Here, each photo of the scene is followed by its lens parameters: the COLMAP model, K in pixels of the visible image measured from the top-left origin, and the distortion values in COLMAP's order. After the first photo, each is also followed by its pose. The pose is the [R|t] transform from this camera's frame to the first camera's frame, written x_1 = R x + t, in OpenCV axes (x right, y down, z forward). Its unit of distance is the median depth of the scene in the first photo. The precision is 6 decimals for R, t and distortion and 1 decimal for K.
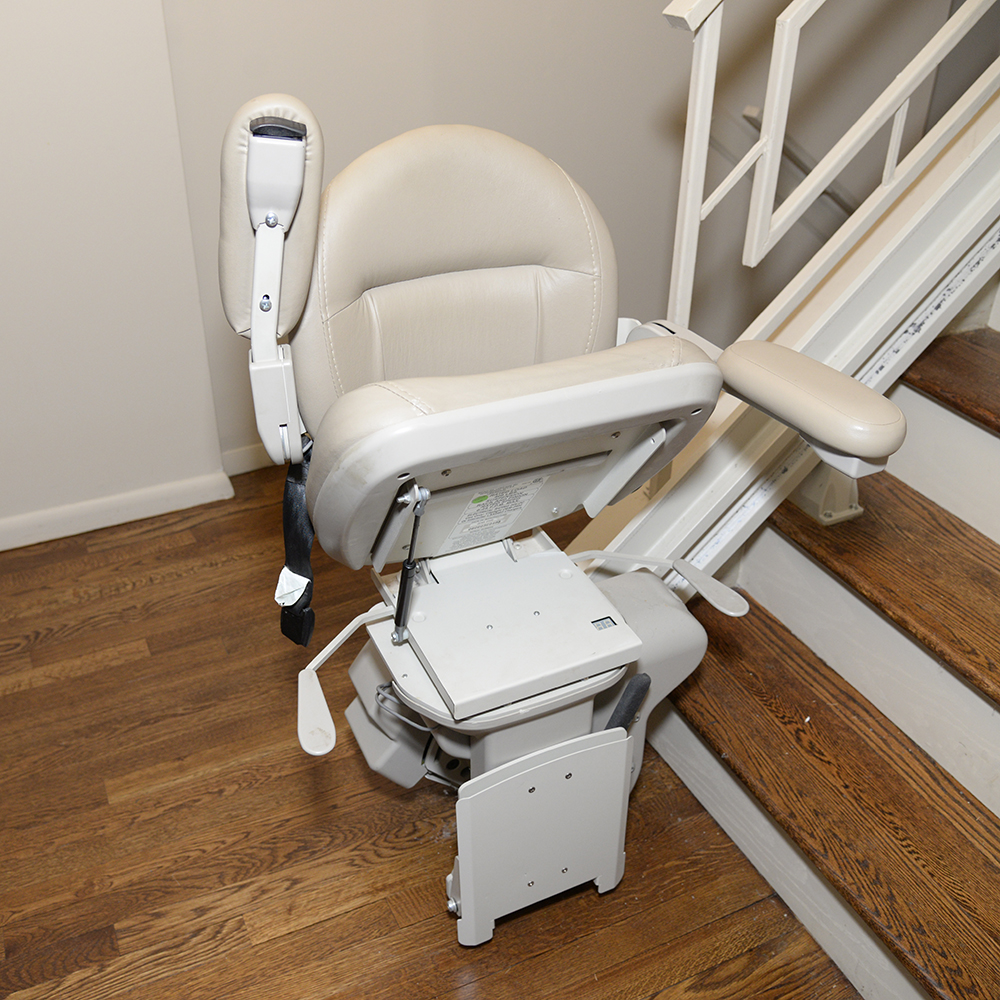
lens RADIAL K [[962.9, 0, 440.7], [0, 962.9, 519.0], [0, 0, 1]] dist [-0.082104, 0.000000]
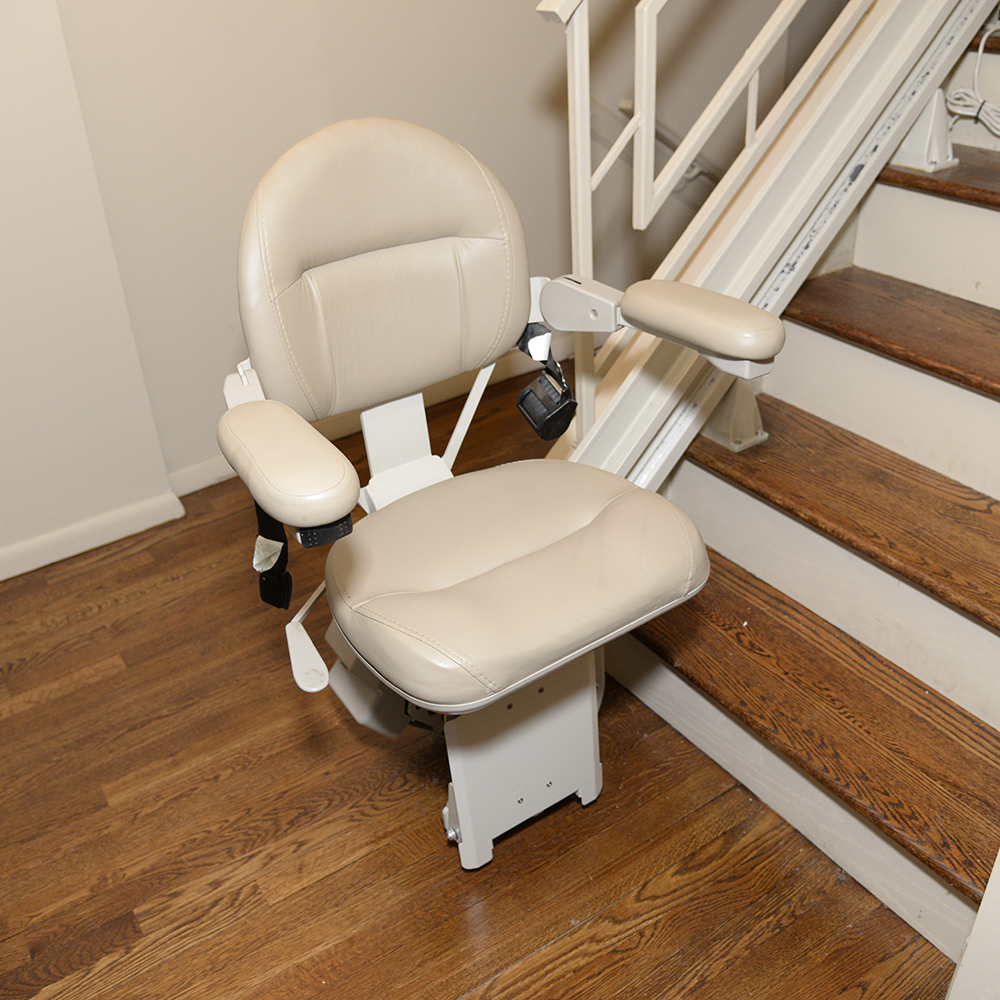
lens RADIAL K [[962.9, 0, 486.0], [0, 962.9, 521.0], [0, 0, 1]] dist [-0.082104, 0.000000]
pose [[0.985222, -0.127677, 0.114178, -0.025781], [0.130420, 0.991316, -0.016851, 0.071107], [-0.111035, 0.031494, 0.993317, -0.086821]]
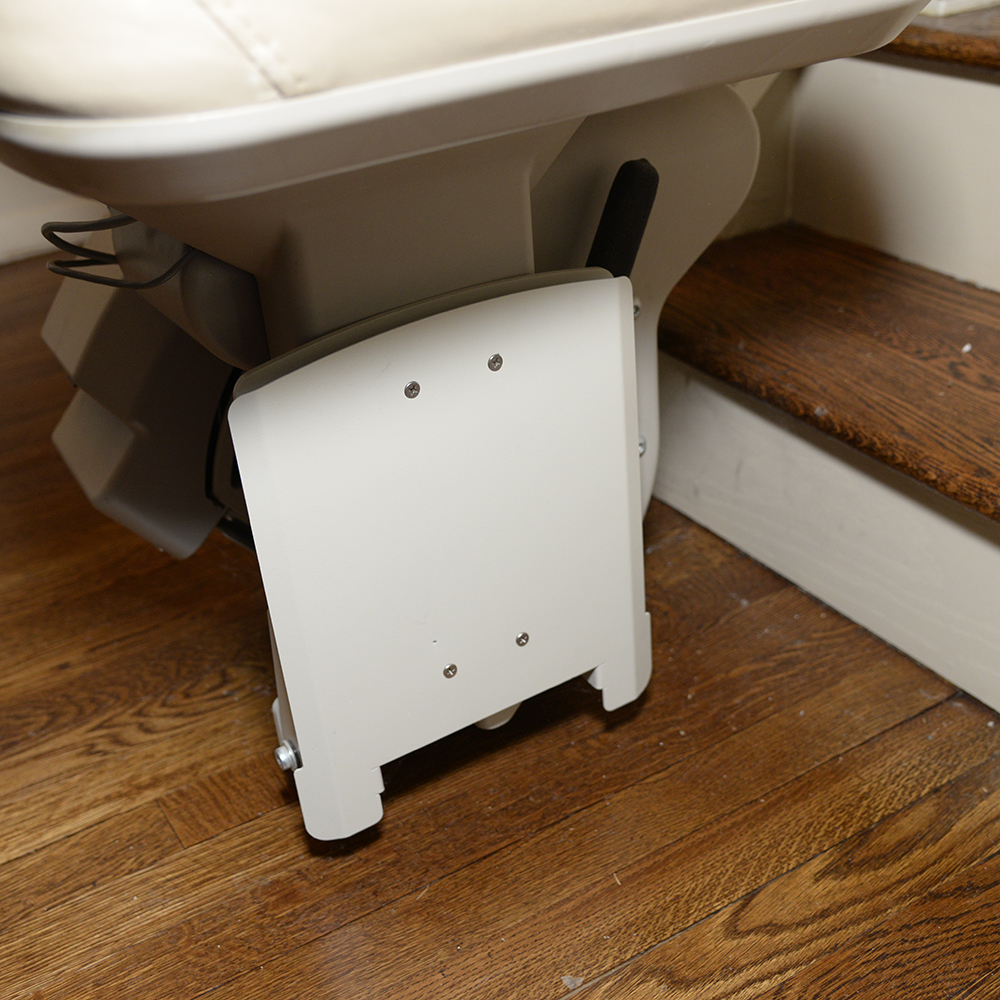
lens RADIAL K [[1234.2, 0, 493.7], [0, 1234.2, 498.9], [0, 0, 1]] dist [-0.011869, 0.000000]
pose [[0.989693, -0.103286, 0.099191, 0.060522], [0.109337, 0.992333, -0.057622, 0.302546], [-0.092479, 0.067874, 0.993399, 0.369254]]
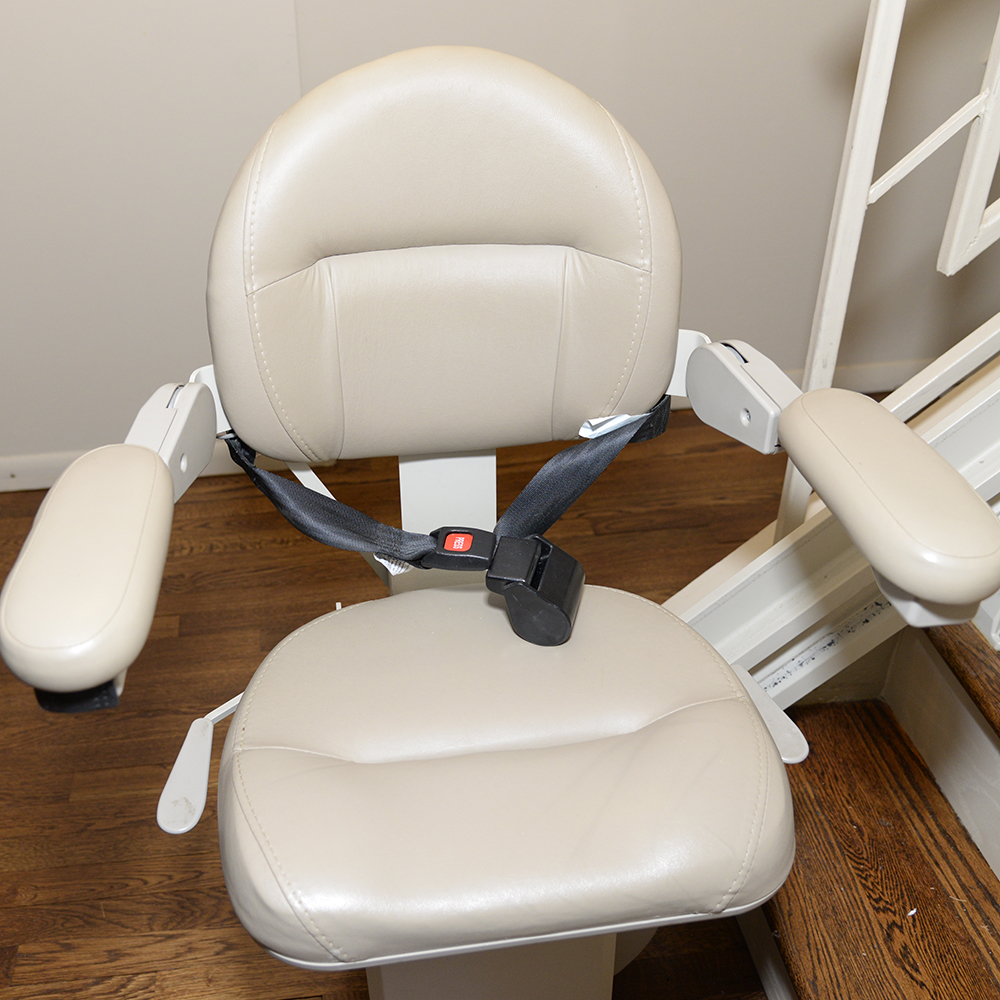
lens RADIAL K [[1092.0, 0, 441.9], [0, 1092.0, 511.4], [0, 0, 1]] dist [-0.029311, 0.000000]
pose [[0.957988, 0.164164, -0.235179, 0.188990], [-0.158758, 0.986429, 0.041875, -0.065315], [0.238862, -0.002779, 0.971050, 0.121934]]
